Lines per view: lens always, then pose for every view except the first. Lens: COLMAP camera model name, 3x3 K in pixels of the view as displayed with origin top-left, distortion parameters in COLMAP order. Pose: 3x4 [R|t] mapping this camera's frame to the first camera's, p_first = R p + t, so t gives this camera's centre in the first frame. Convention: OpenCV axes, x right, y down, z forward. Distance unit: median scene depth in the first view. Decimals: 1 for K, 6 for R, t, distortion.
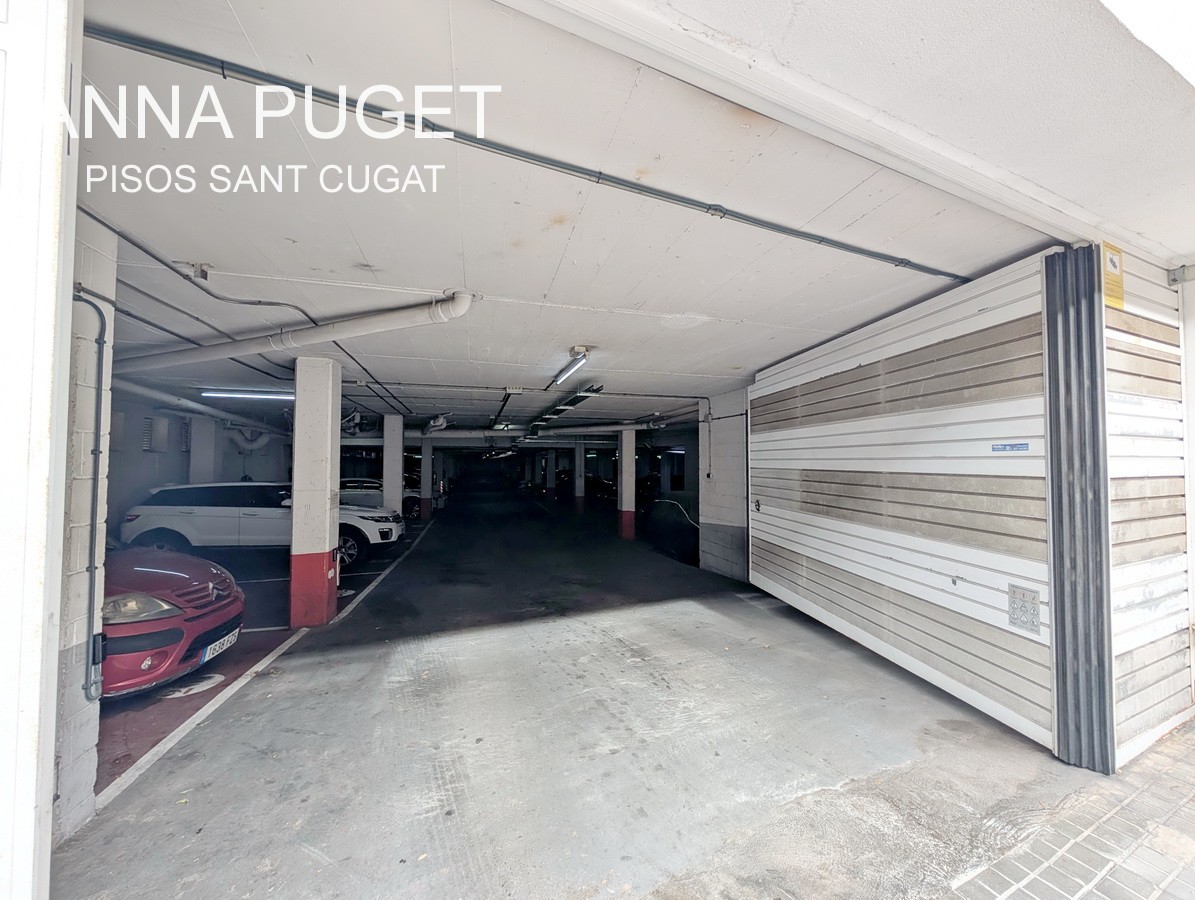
lens RADIAL K [[455.4, 0, 596.0], [0, 455.4, 454.5], [0, 0, 1]] dist [-0.000275, 0.000490]
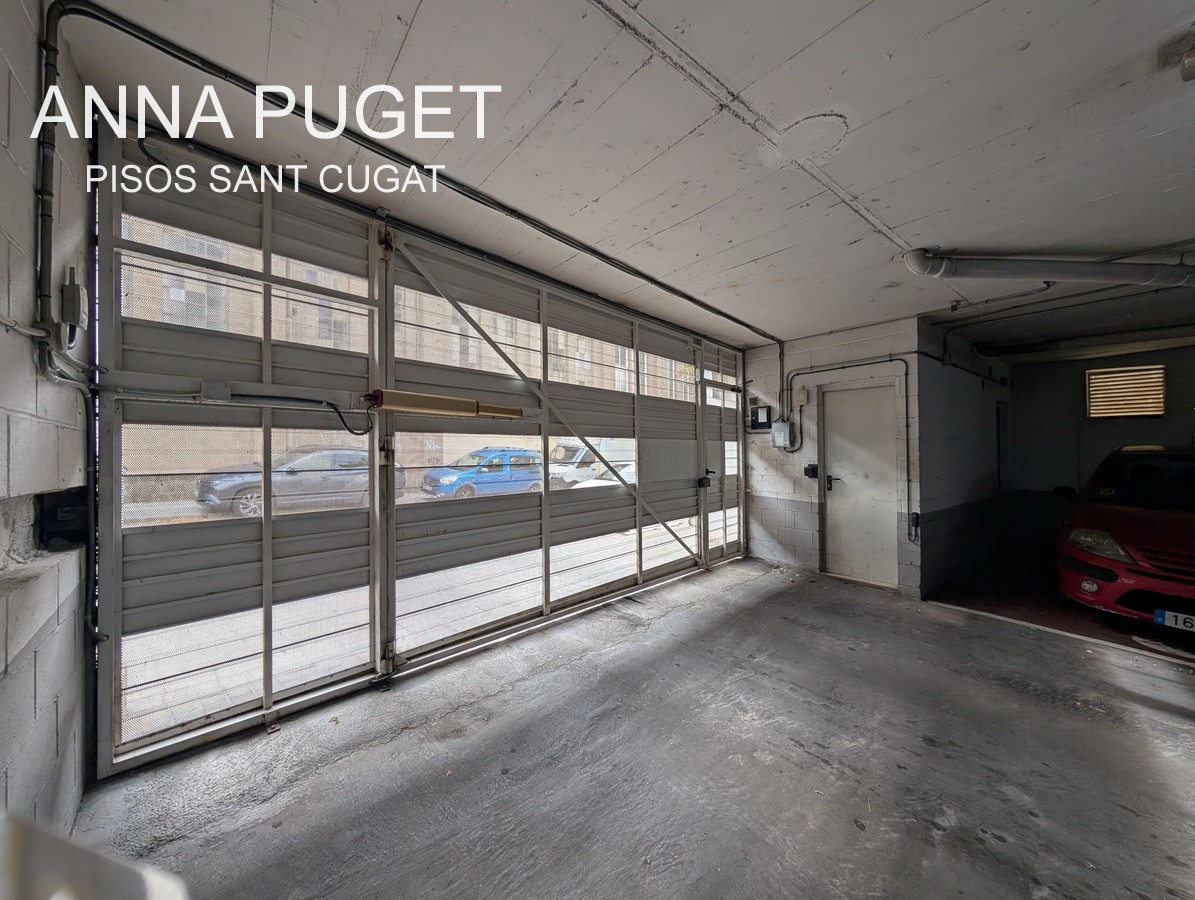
lens RADIAL K [[455.4, 0, 596.5], [0, 455.4, 449.0], [0, 0, 1]] dist [-0.000275, 0.000490]
pose [[-0.913637, 0.000878, -0.406530, 0.695632], [0.012321, 0.999598, -0.025532, 0.090474], [0.406345, -0.028336, -0.913280, 1.487136]]
